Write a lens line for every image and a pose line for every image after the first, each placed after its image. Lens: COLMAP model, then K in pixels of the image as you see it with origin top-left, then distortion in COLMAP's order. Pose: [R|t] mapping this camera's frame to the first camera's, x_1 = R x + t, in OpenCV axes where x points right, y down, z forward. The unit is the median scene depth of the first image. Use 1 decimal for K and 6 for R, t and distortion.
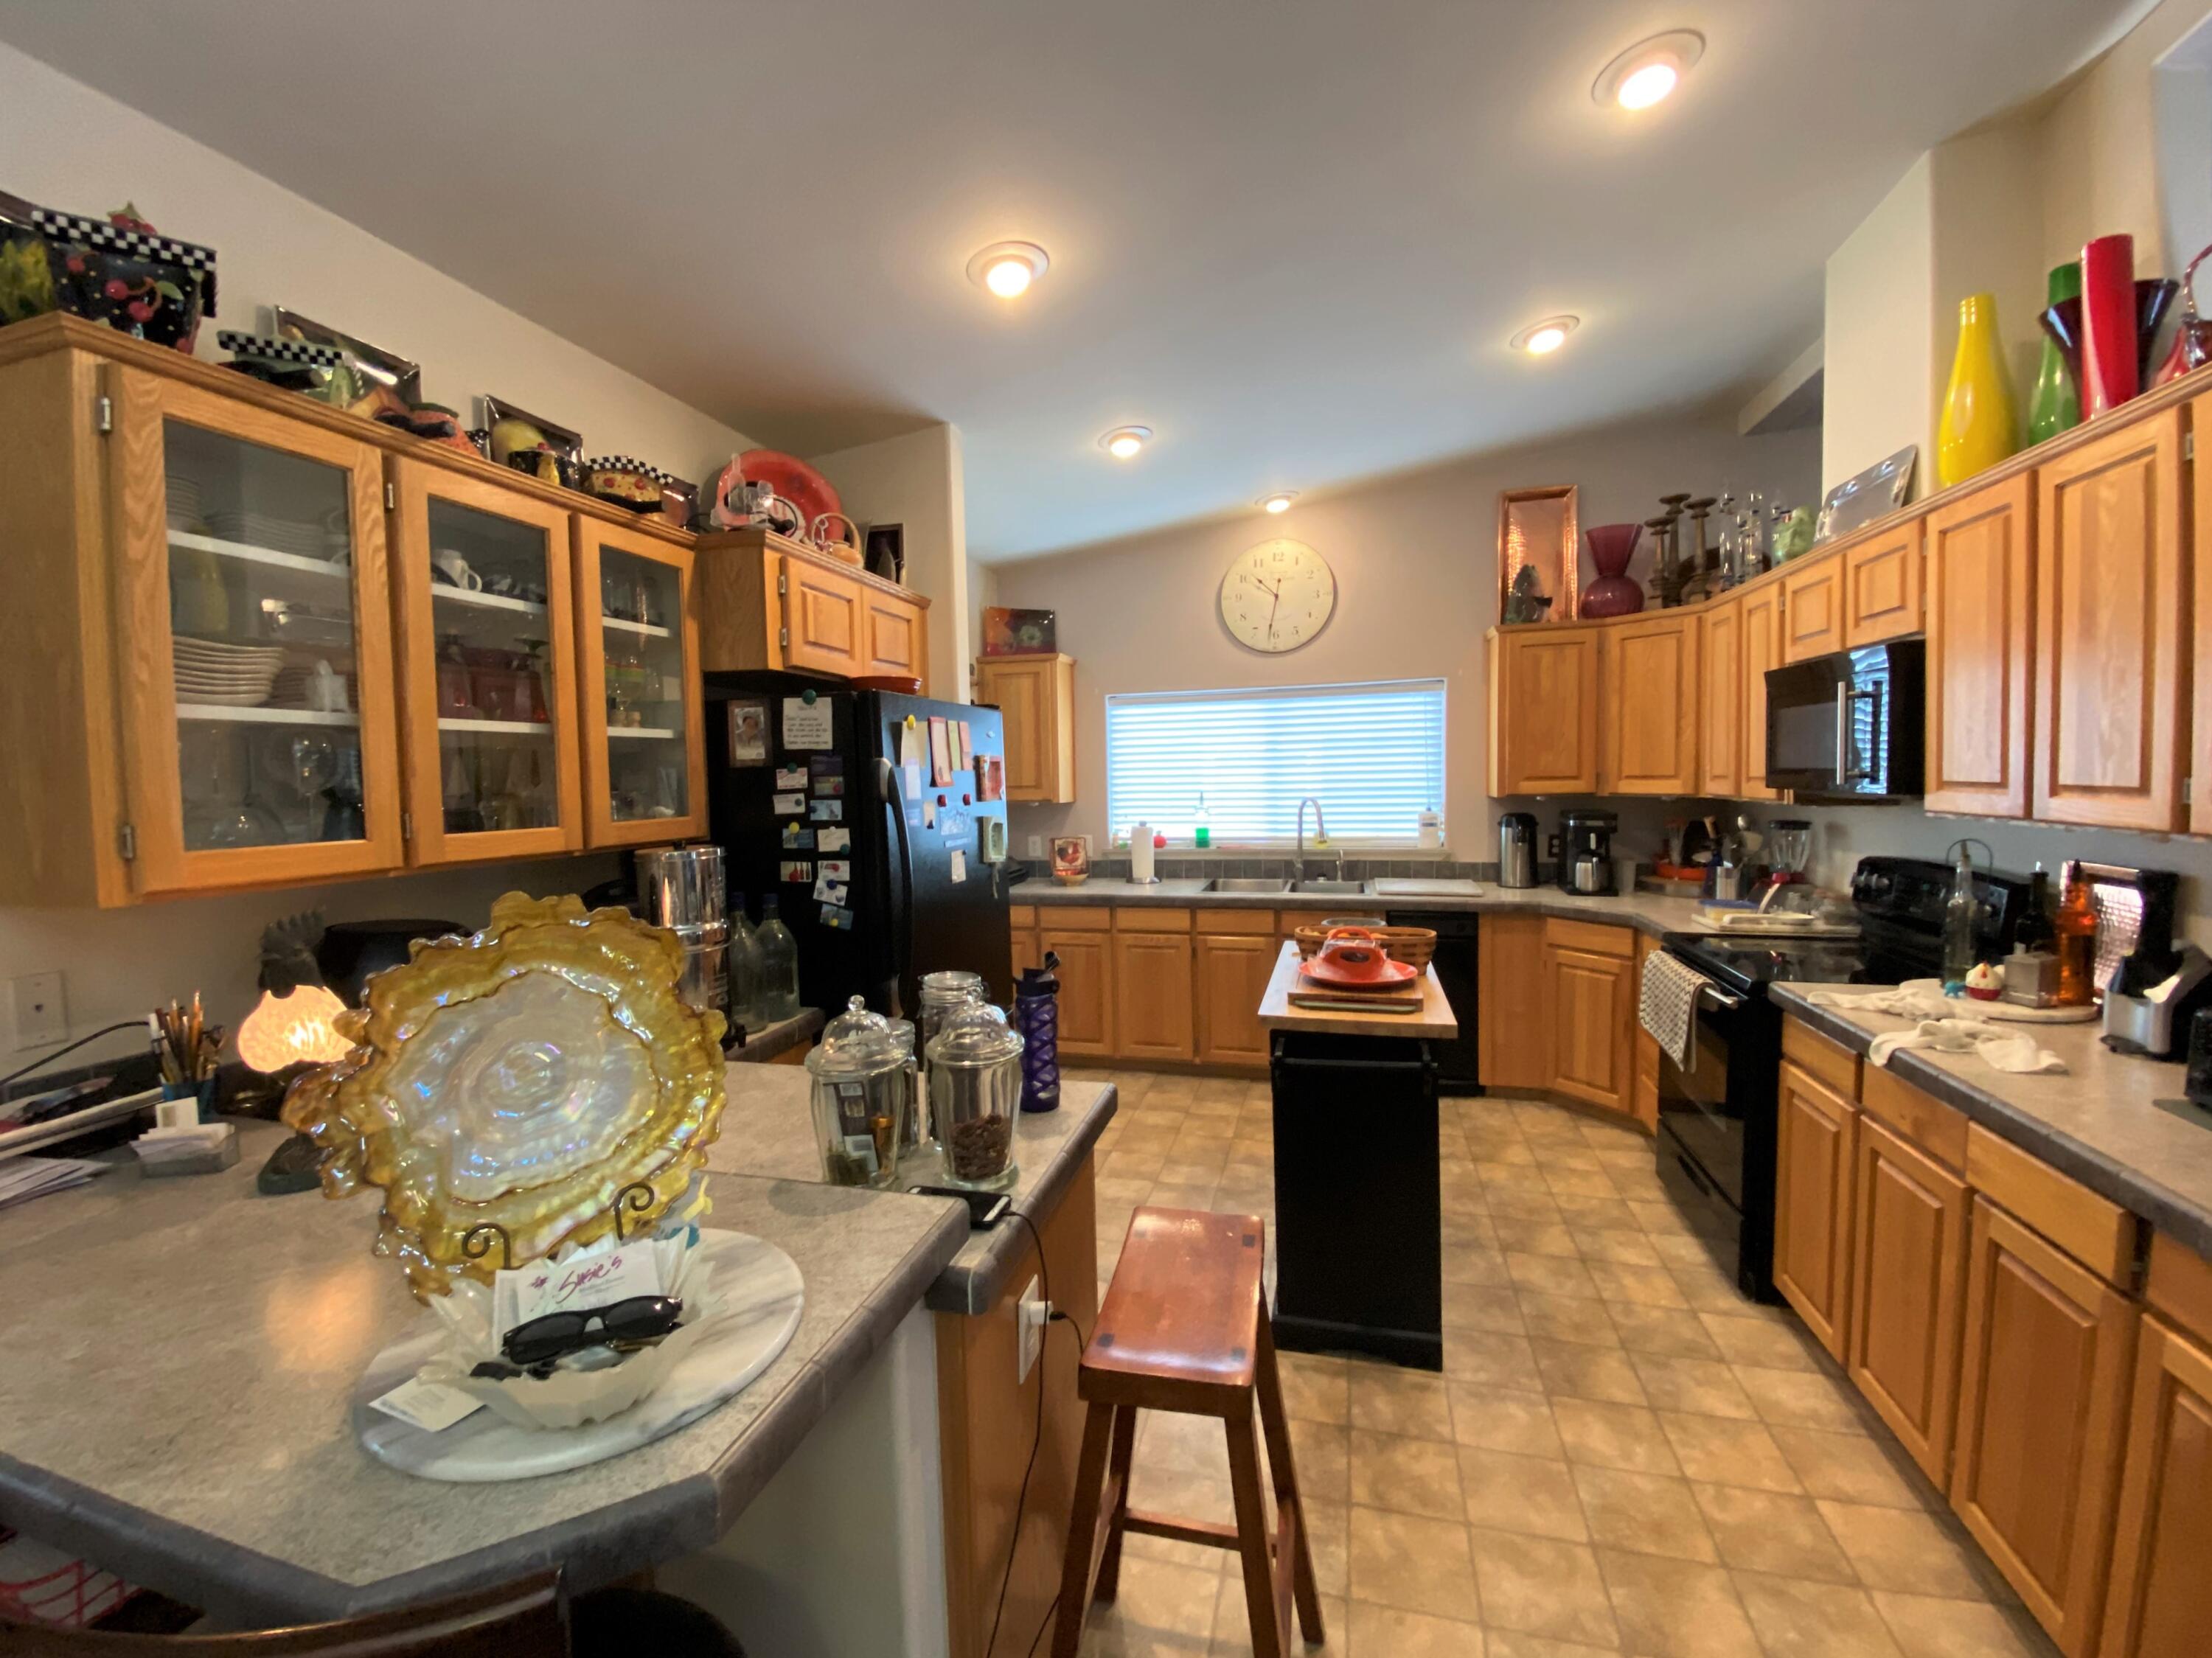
lens RADIAL K [[899.2, 0, 1096.2], [0, 899.2, 827.8], [0, 0, 1]] dist [0.022121, -0.023225]
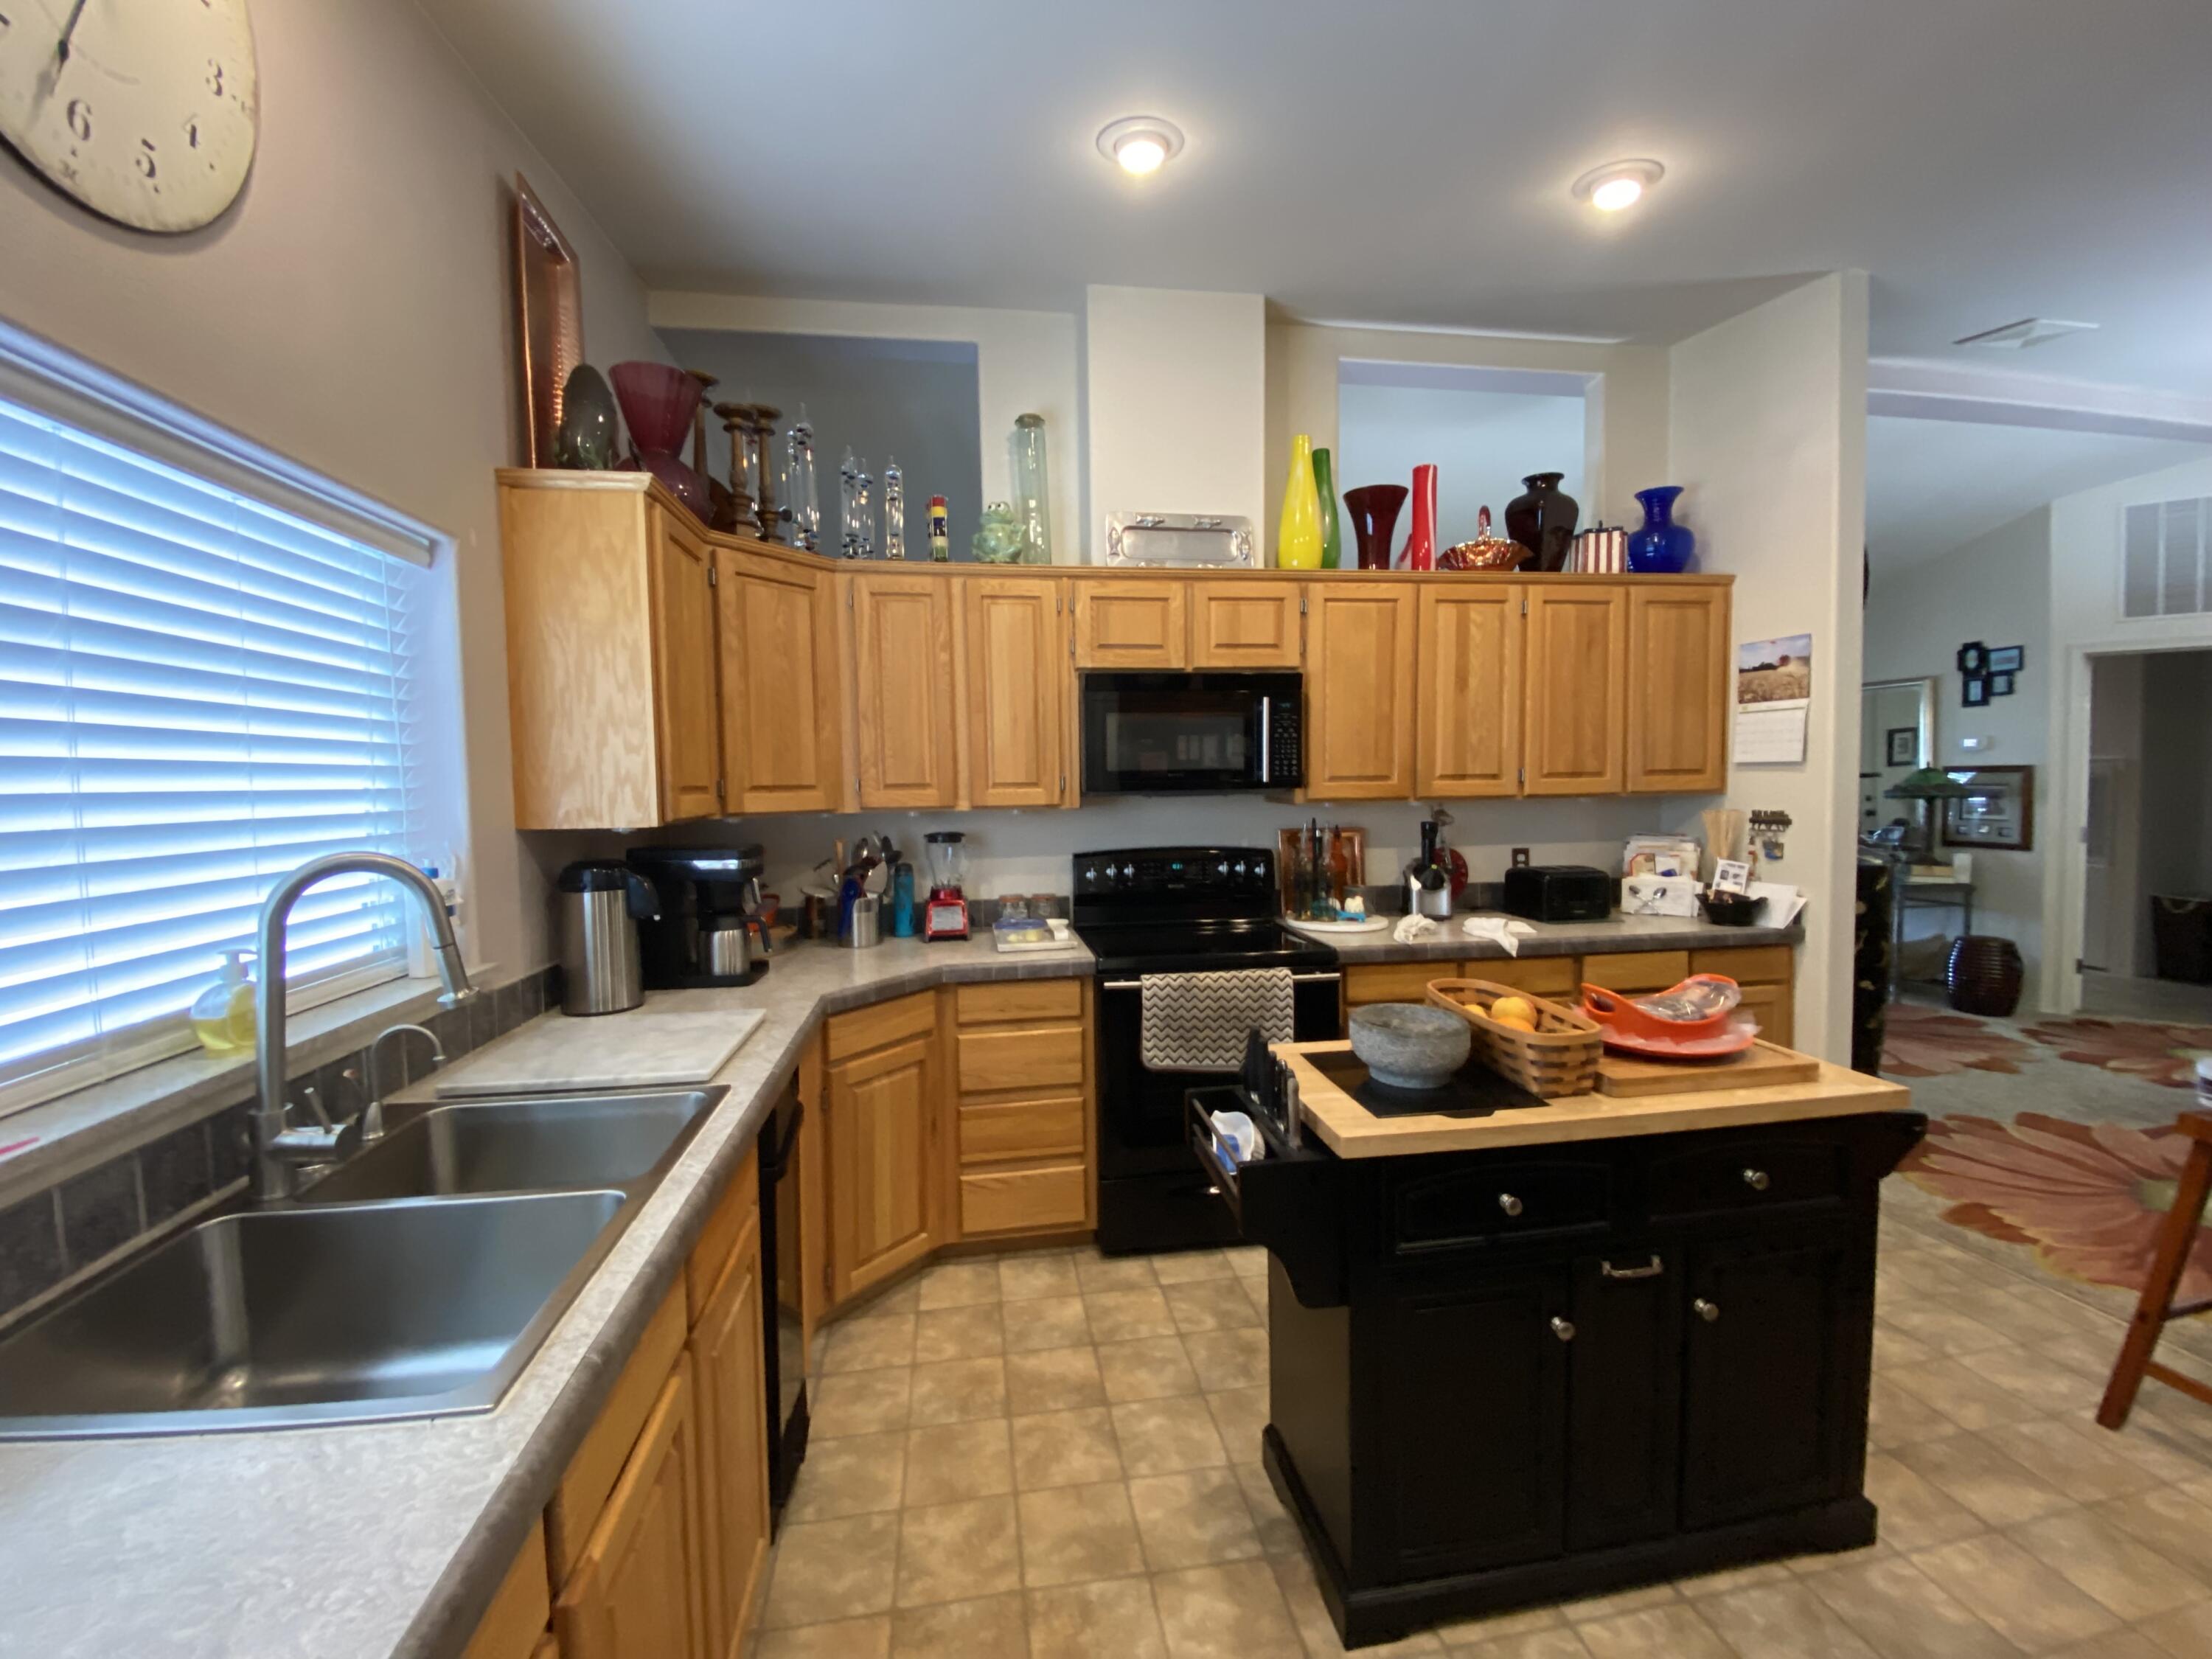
lens RADIAL K [[899.2, 0, 1096.2], [0, 899.2, 828.3], [0, 0, 1]] dist [0.022121, -0.023225]
pose [[-0.410648, -0.019002, 0.911596, -0.101756], [0.079423, 0.995237, 0.056523, -0.041373], [-0.908328, 0.095612, -0.407183, 0.965856]]
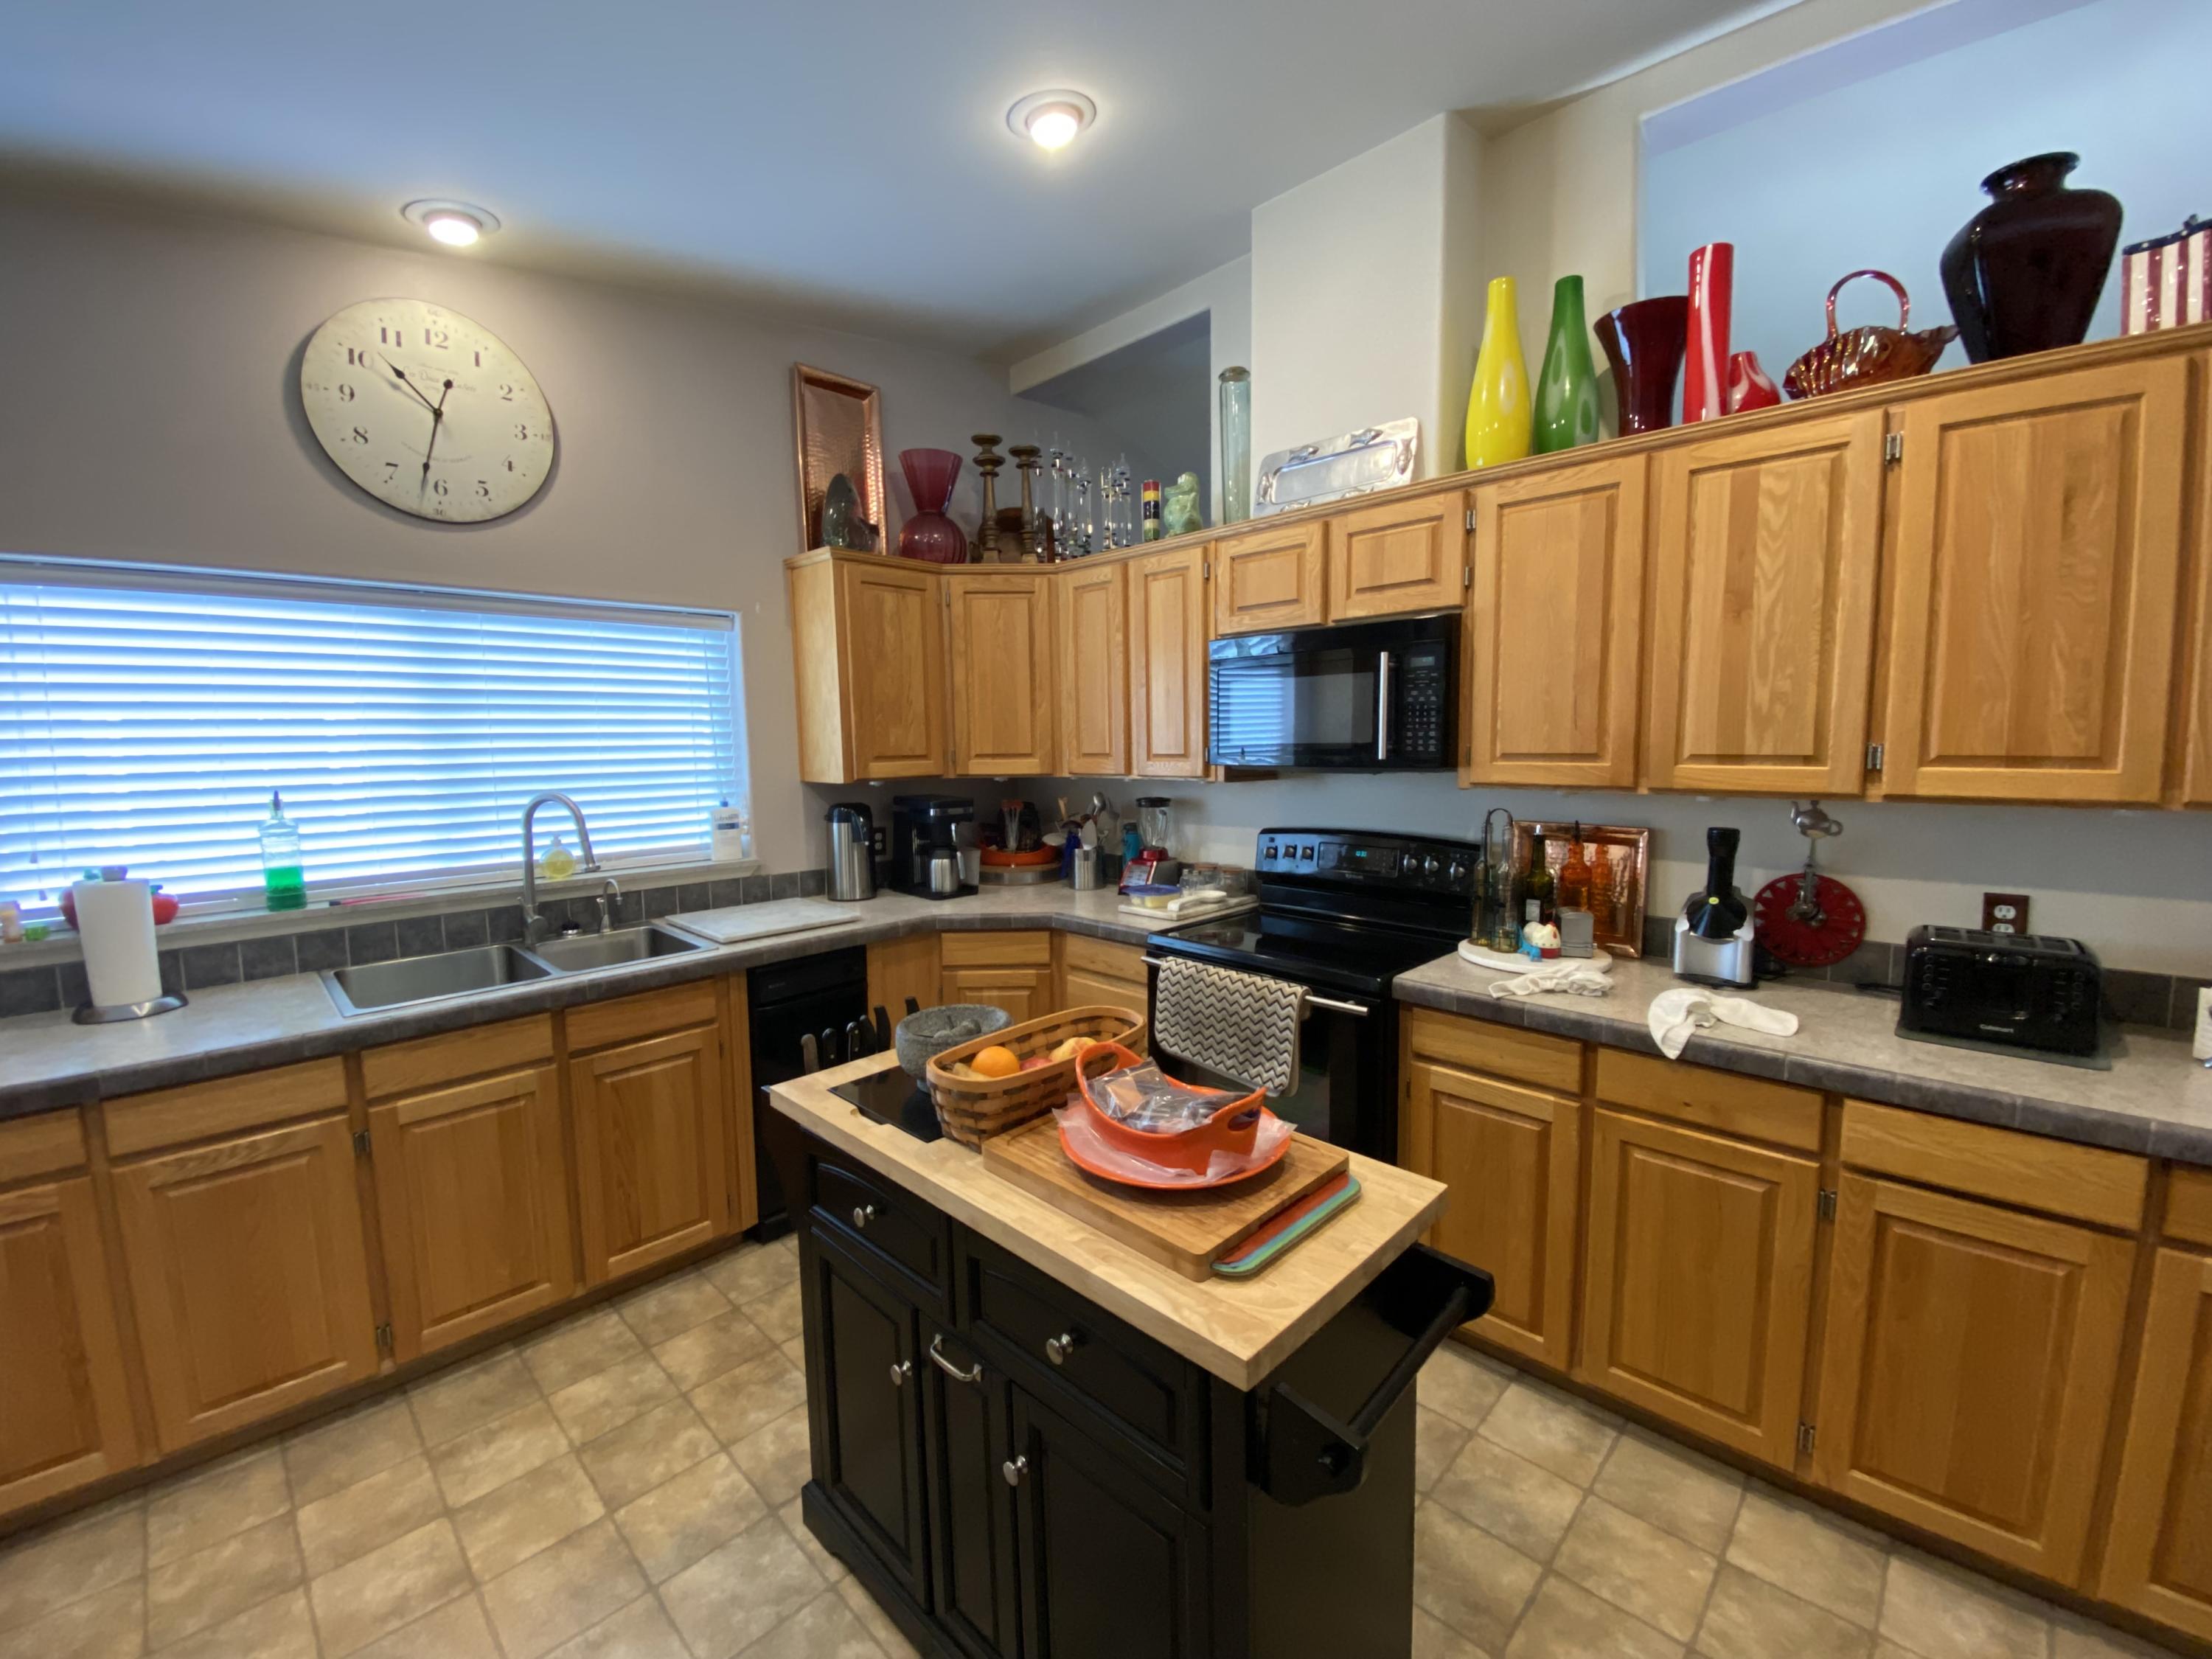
lens RADIAL K [[888.3, 0, 1099.3], [0, 888.3, 834.1], [0, 0, 1]] dist [-0.001817, -0.000583]
pose [[0.486769, -0.079963, 0.869863, -0.088616], [0.055180, 0.996627, 0.060738, -0.024503], [-0.871786, 0.018434, 0.489540, 0.450855]]
